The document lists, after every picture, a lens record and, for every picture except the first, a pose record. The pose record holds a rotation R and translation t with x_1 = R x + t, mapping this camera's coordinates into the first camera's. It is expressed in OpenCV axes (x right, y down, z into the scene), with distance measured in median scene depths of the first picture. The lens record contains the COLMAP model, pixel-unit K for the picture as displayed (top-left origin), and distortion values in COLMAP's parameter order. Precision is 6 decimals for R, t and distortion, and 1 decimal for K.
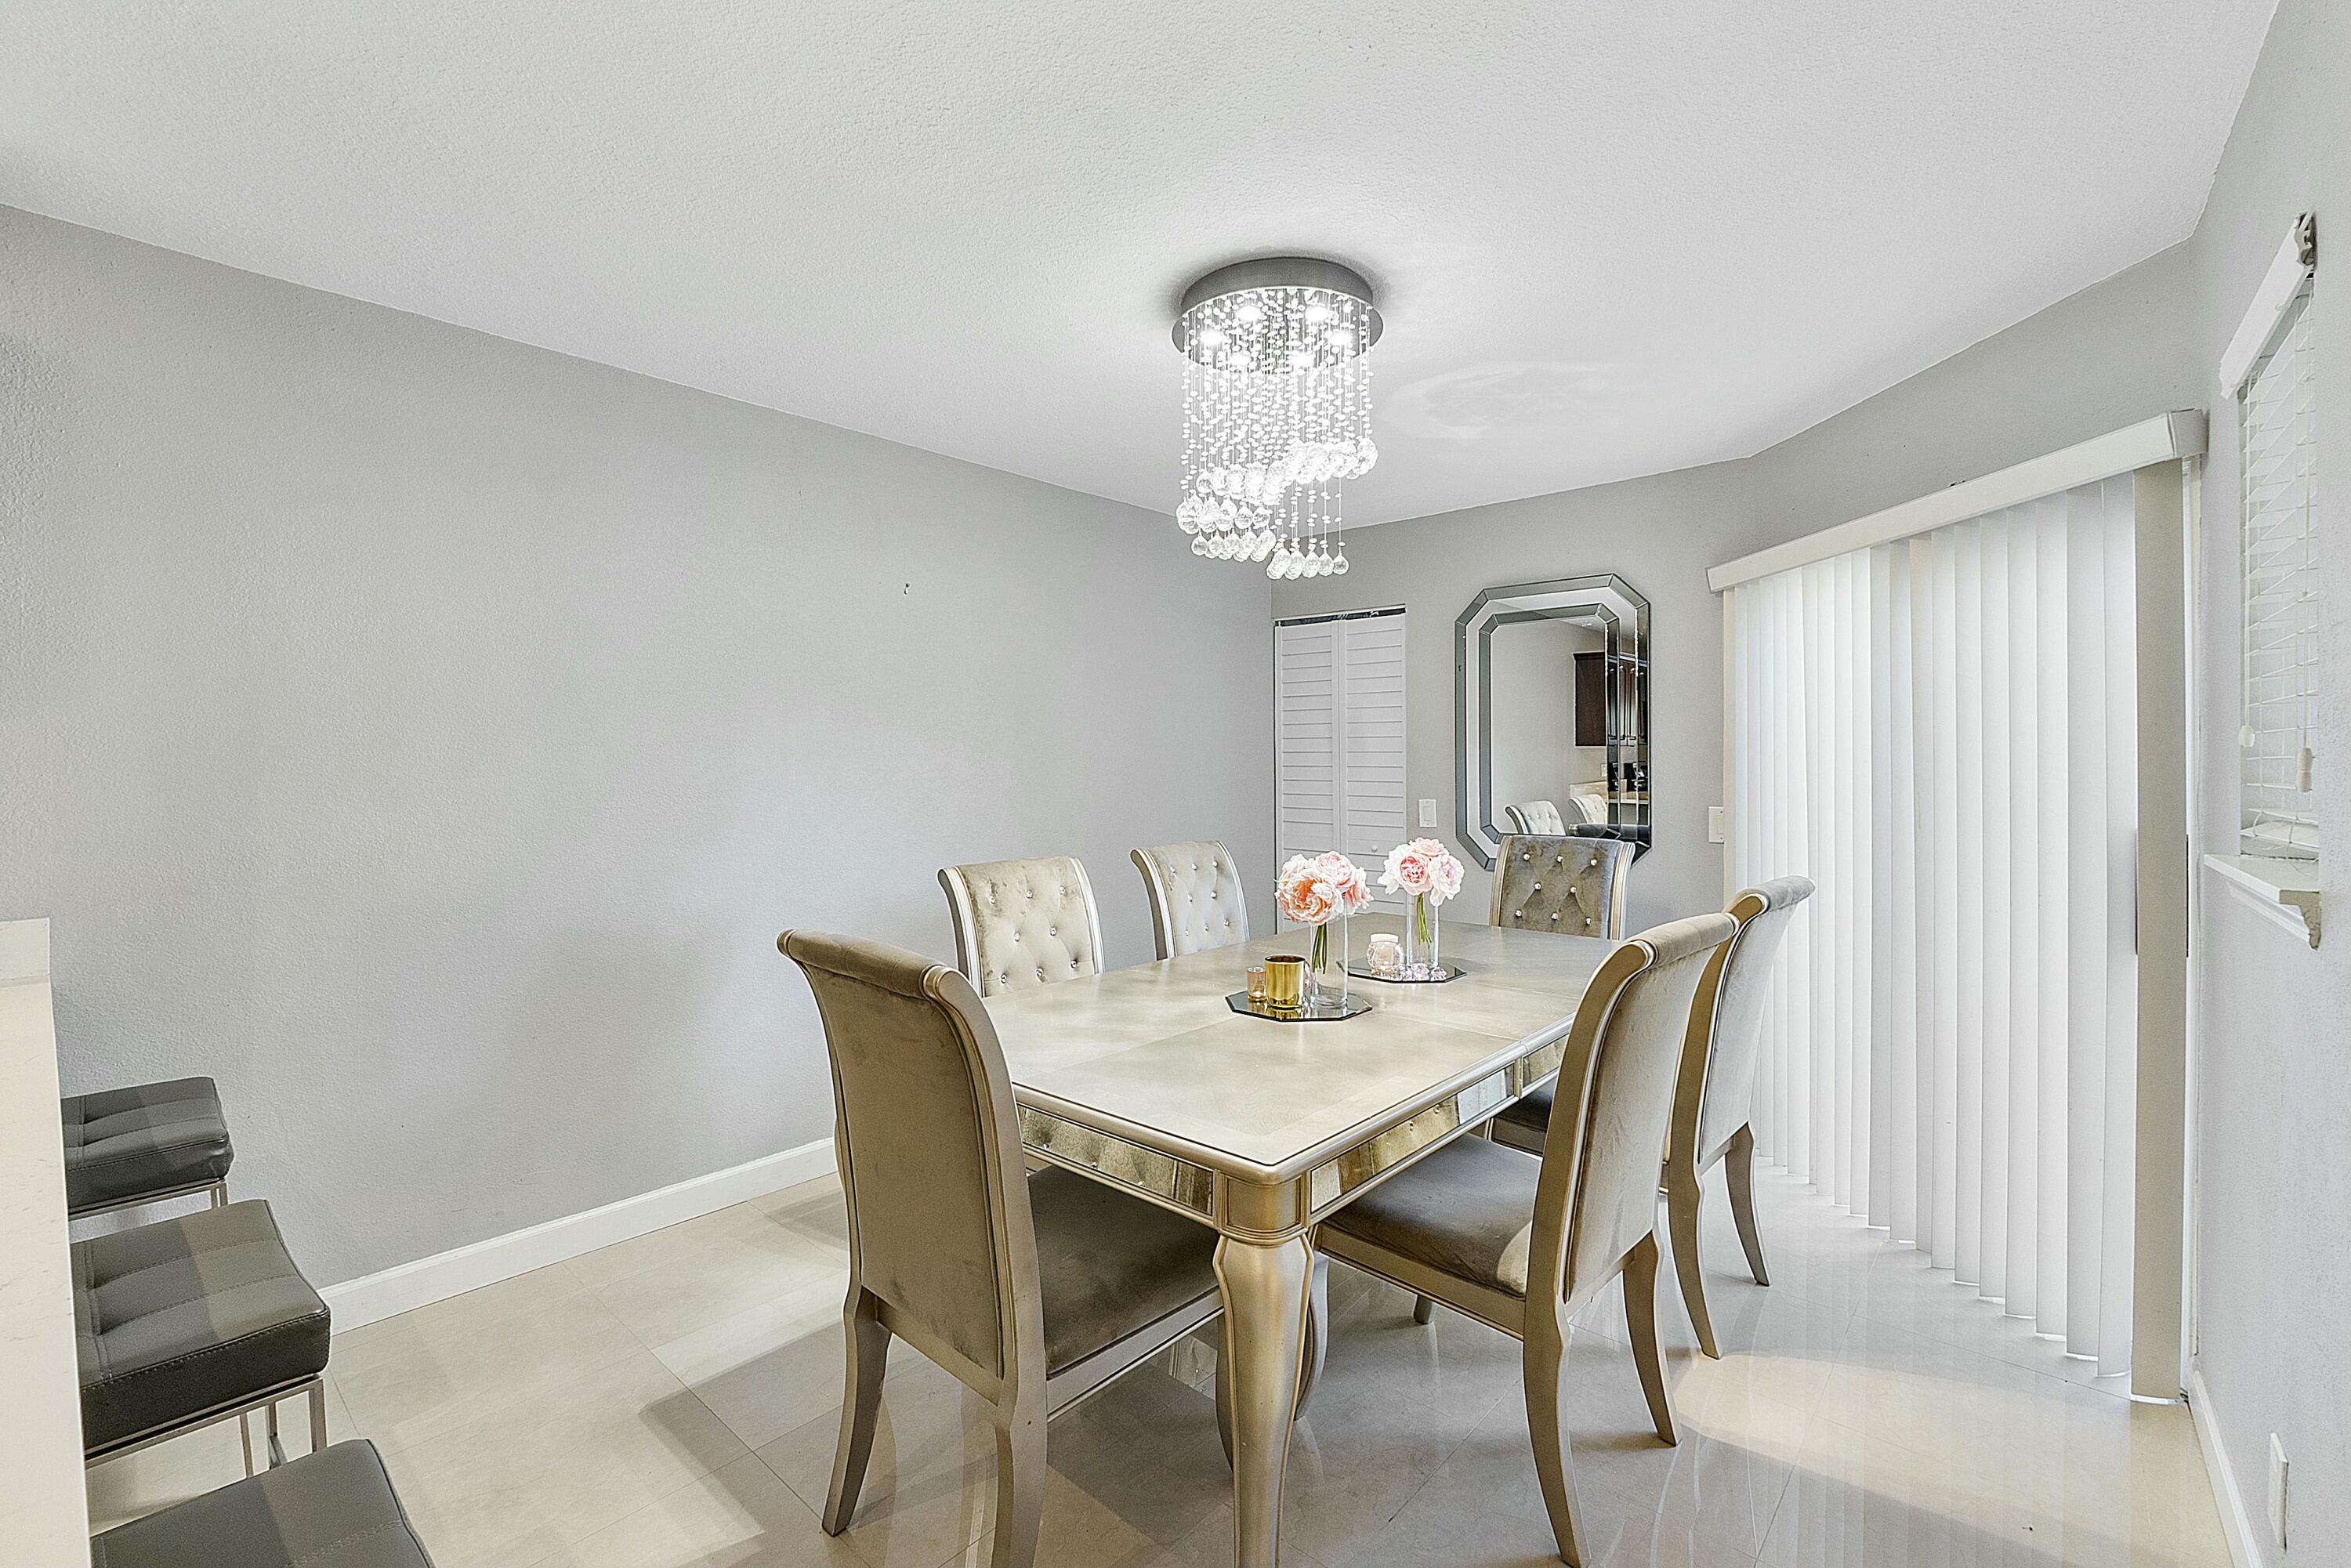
lens RADIAL K [[997.9, 0, 1165.6], [0, 997.9, 776.9], [0, 0, 1]] dist [-0.003629, -0.001430]
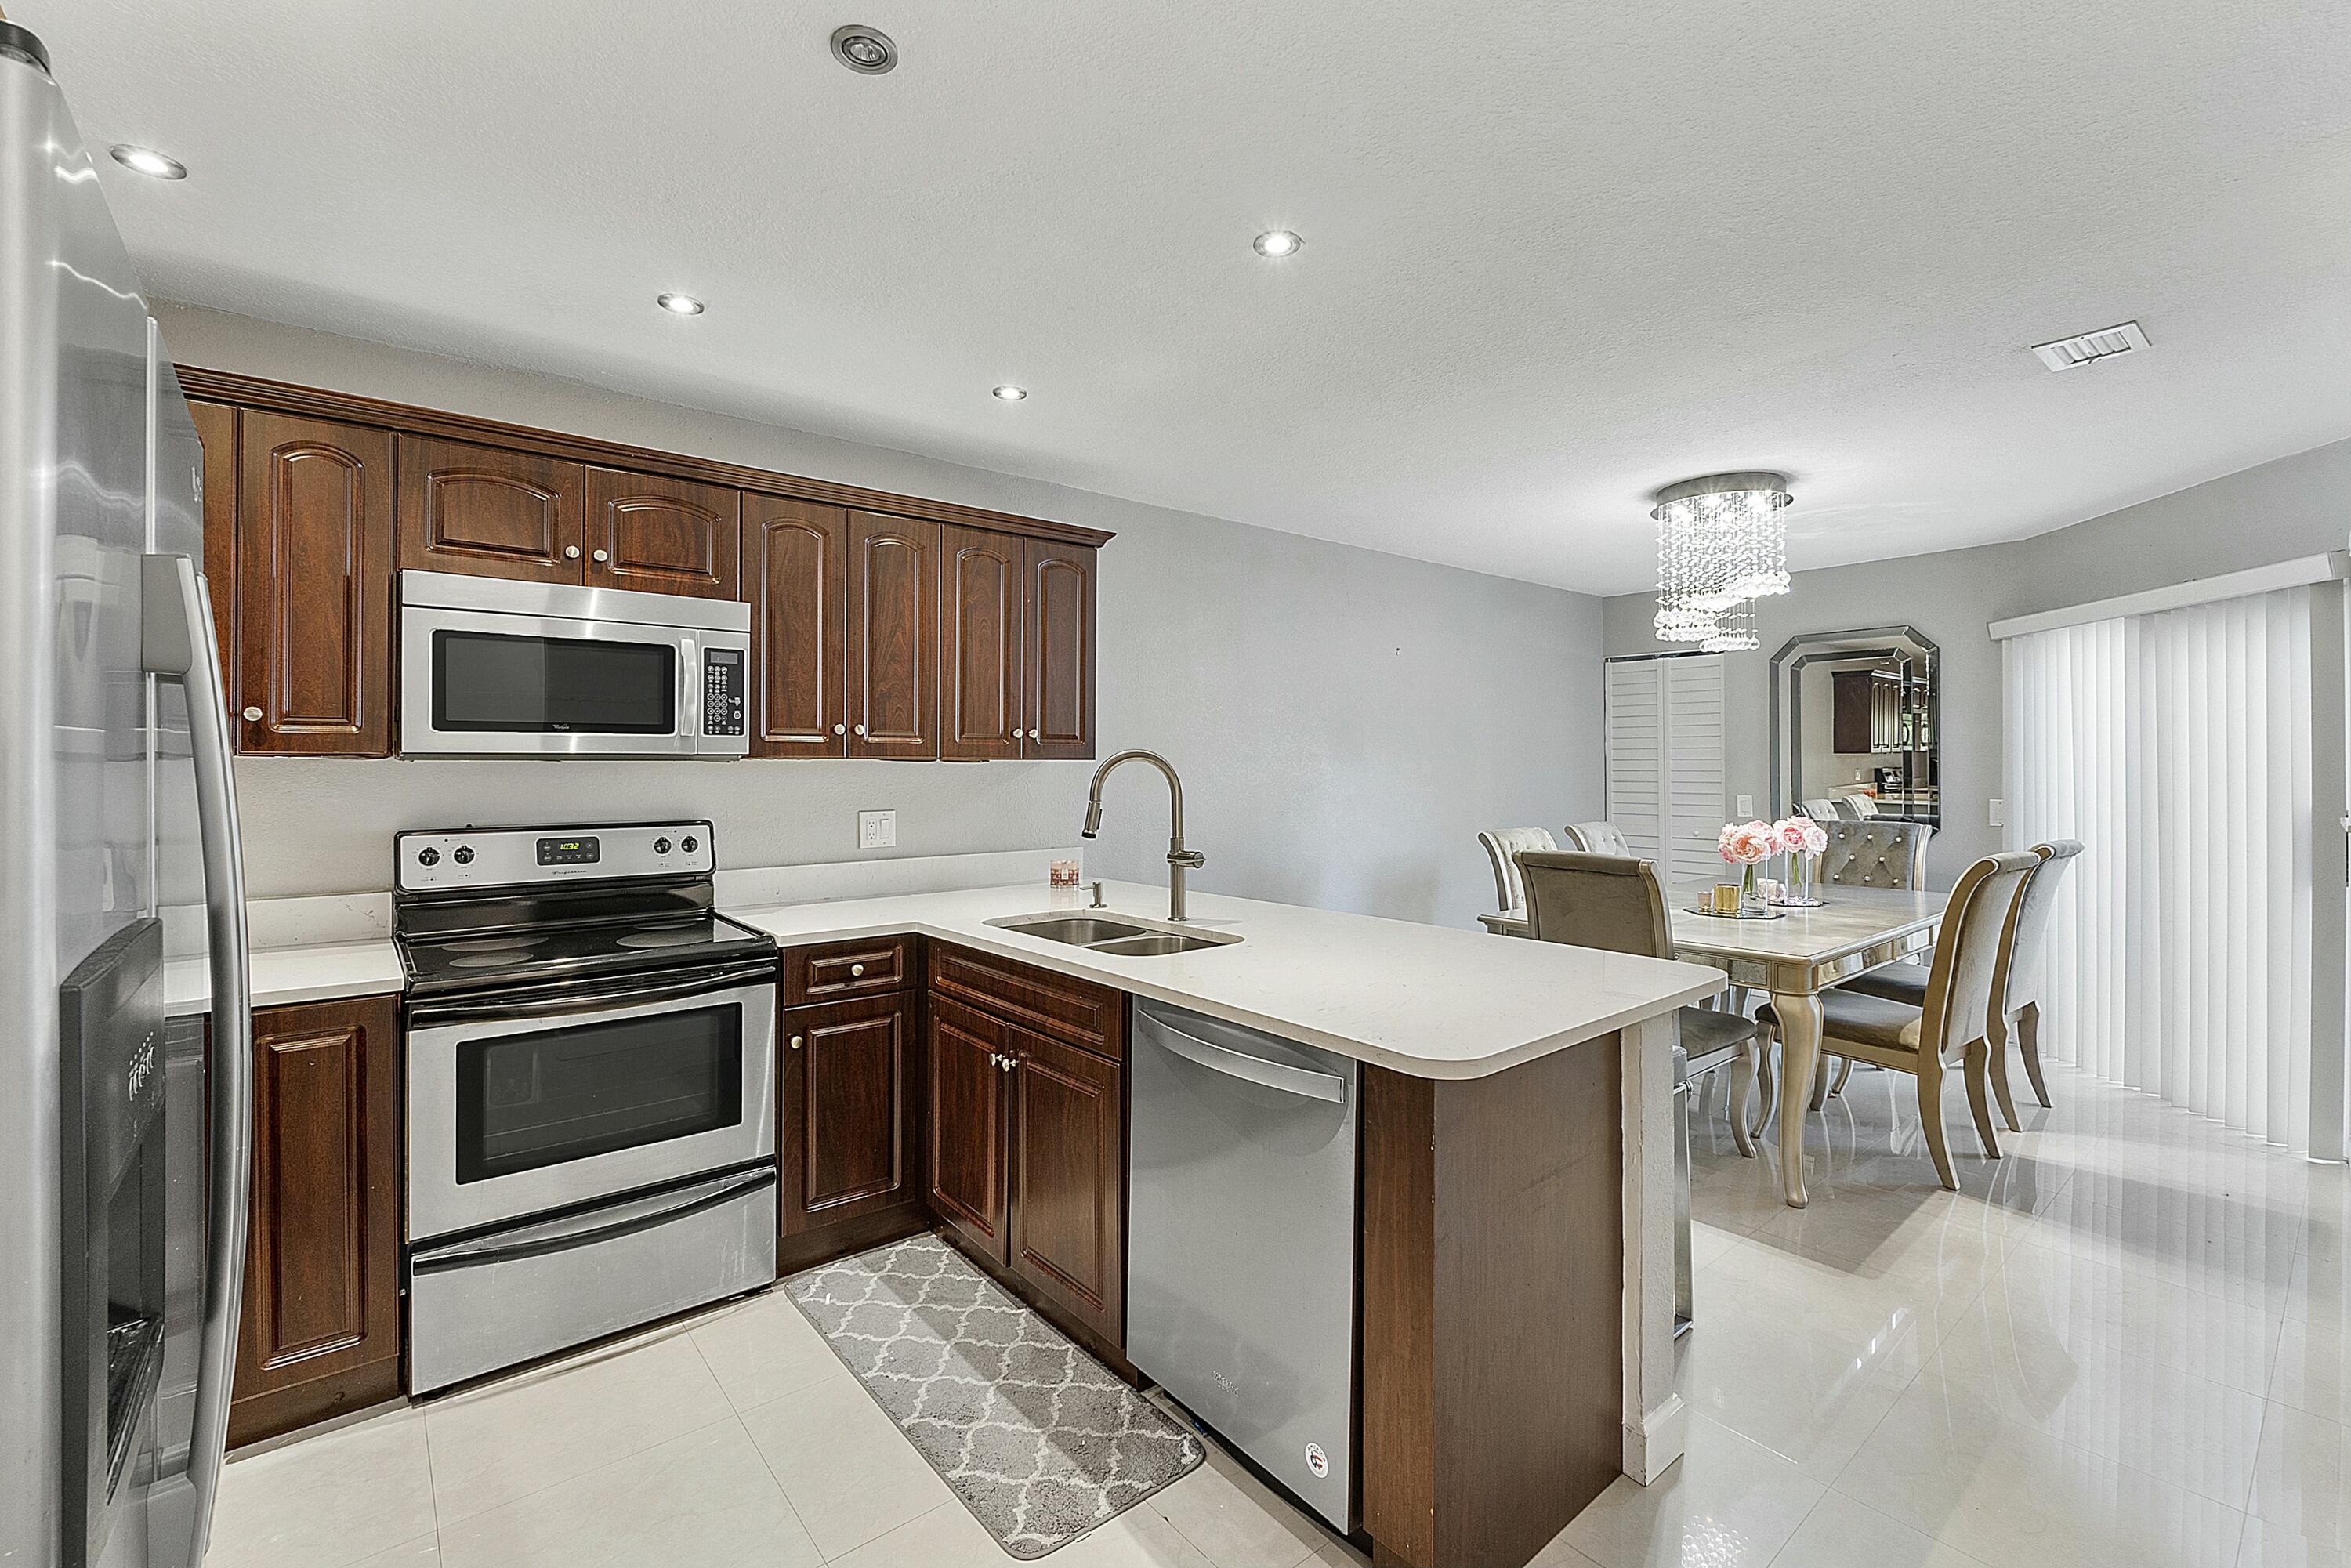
lens RADIAL K [[997.9, 0, 1166.5], [0, 997.9, 780.1], [0, 0, 1]] dist [-0.003629, -0.001430]
pose [[0.988565, 0.000068, -0.150793, -0.520513], [-0.000500, 0.999996, -0.002827, 0.011869], [0.150792, 0.002870, 0.988561, -0.735234]]
